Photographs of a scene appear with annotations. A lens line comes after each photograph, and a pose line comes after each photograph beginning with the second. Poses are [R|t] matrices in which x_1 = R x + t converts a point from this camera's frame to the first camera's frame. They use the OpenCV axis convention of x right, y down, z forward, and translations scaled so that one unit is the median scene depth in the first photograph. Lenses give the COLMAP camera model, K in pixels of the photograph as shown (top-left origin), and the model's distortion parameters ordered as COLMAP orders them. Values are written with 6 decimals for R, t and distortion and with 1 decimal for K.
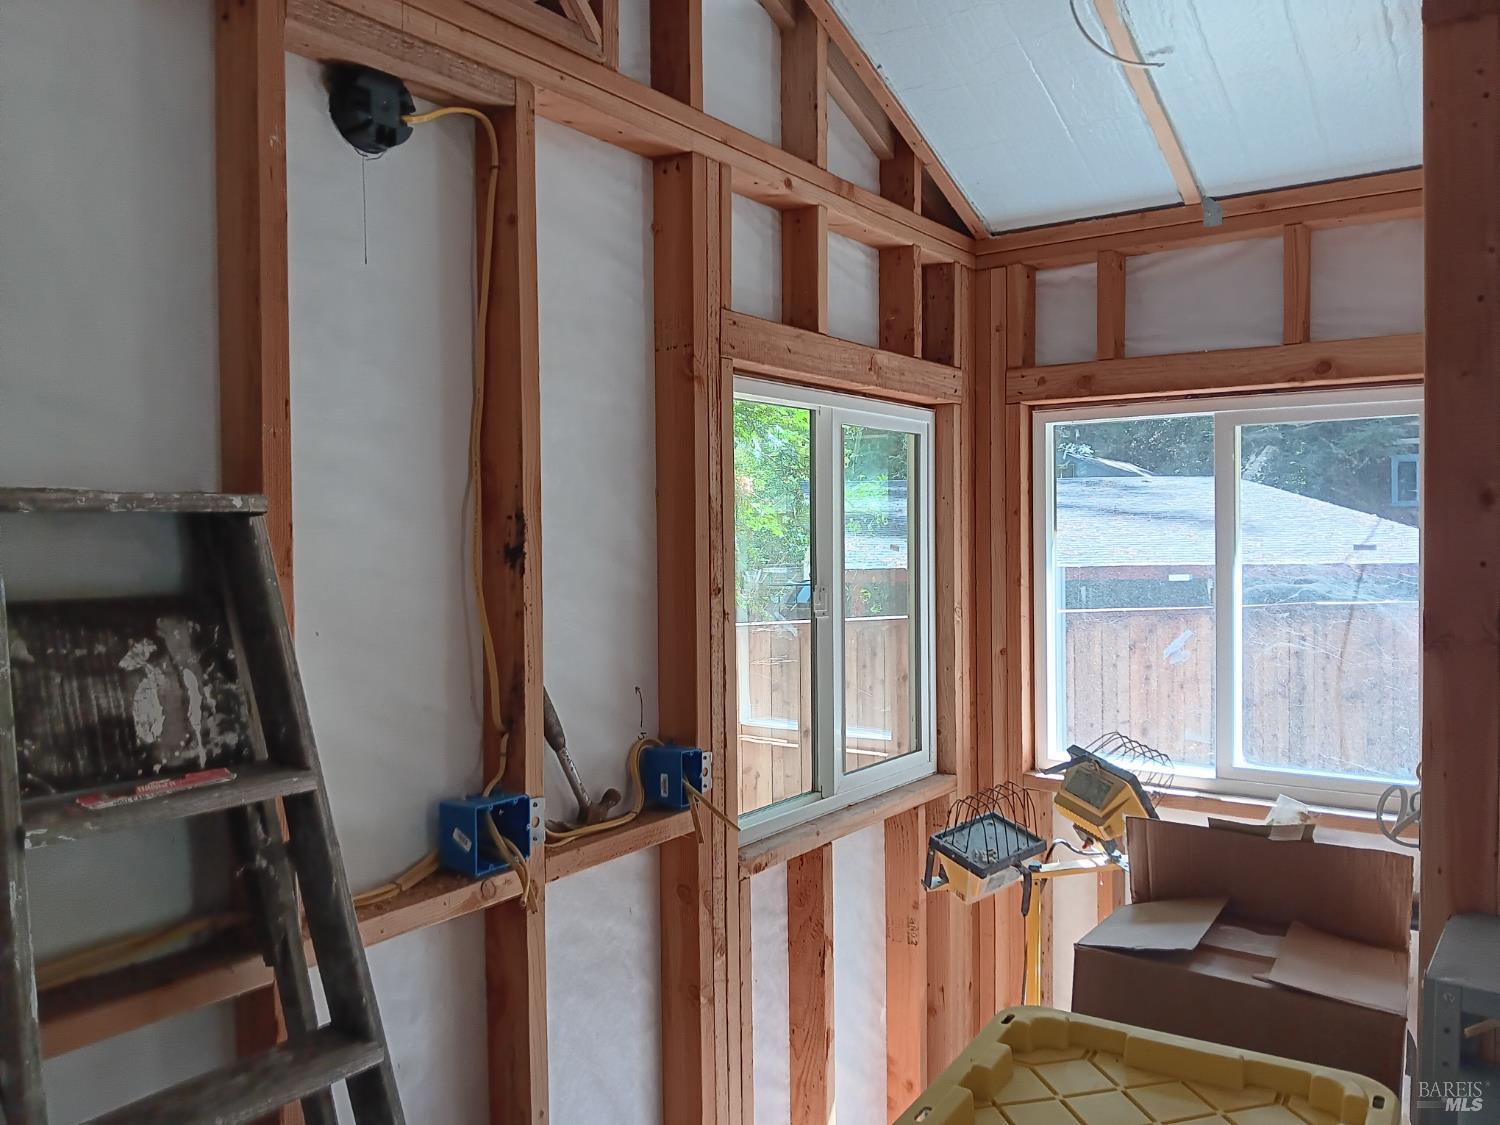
lens RADIAL K [[1178.3, 0, 750.0], [0, 1178.3, 562.5], [0, 0, 1]] dist [0.009537, -0.030677]
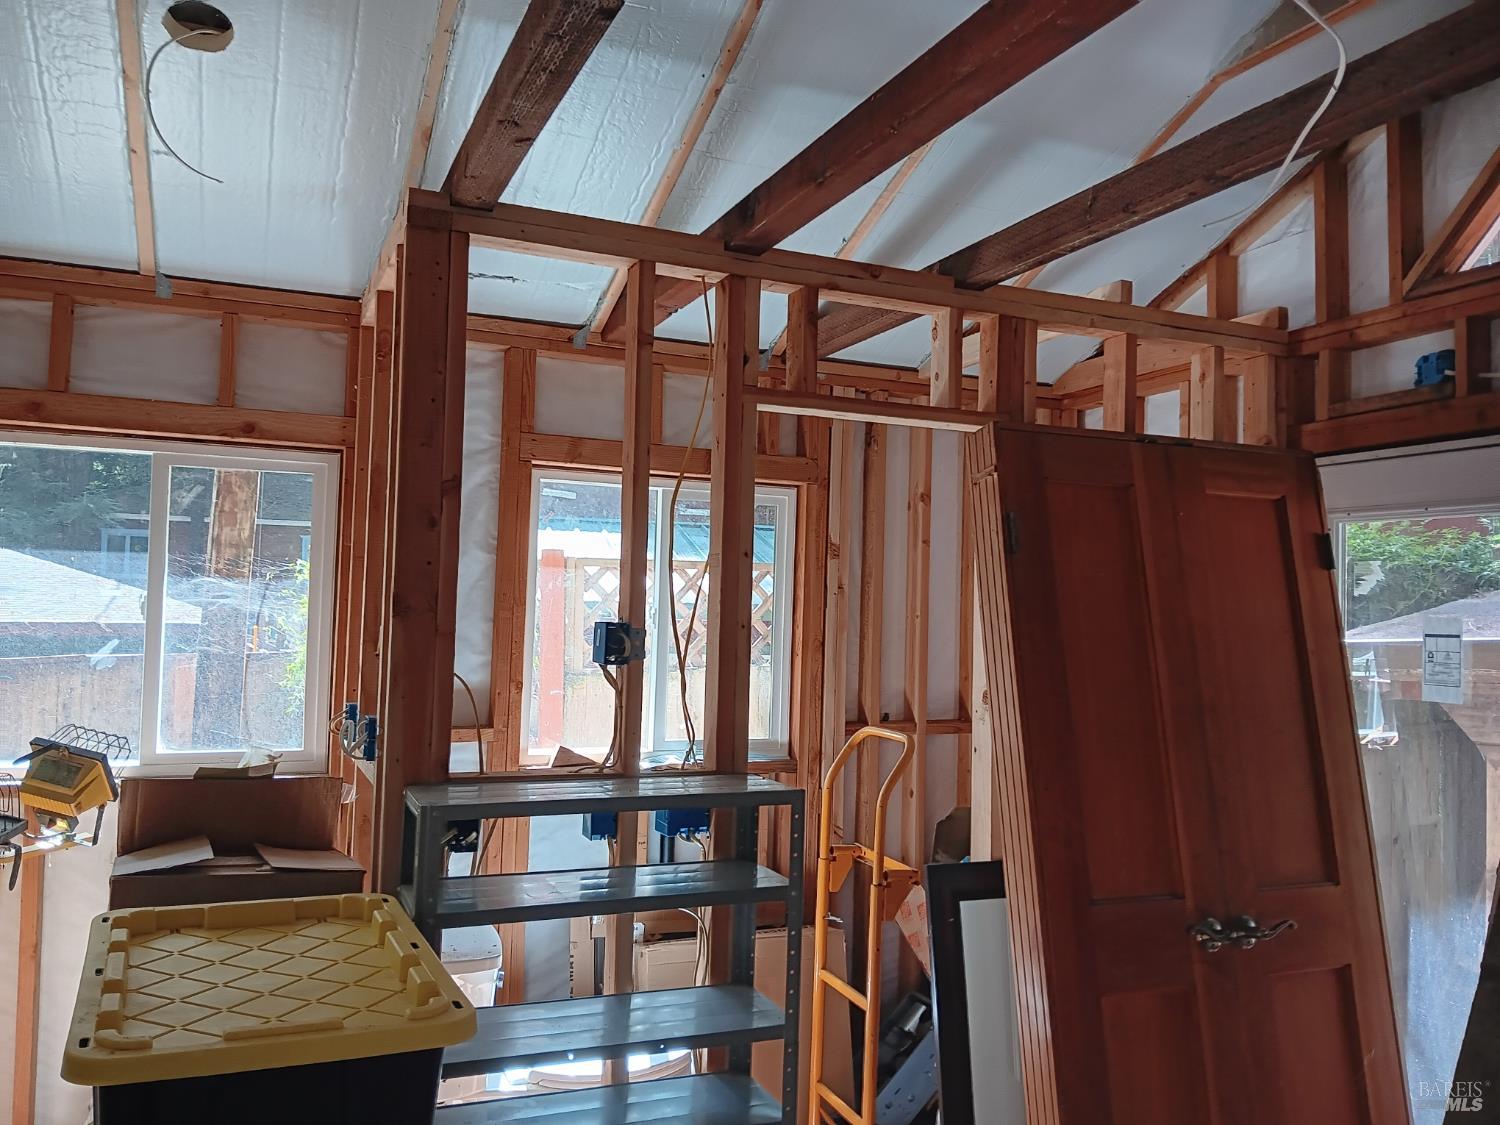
lens RADIAL K [[1178.3, 0, 750.0], [0, 1178.3, 562.5], [0, 0, 1]] dist [0.009537, -0.030677]
pose [[0.525063, 0.060846, 0.848886, -0.295185], [-0.005588, 0.997666, -0.068054, 0.061270], [-0.851045, 0.030989, 0.524177, -0.126579]]
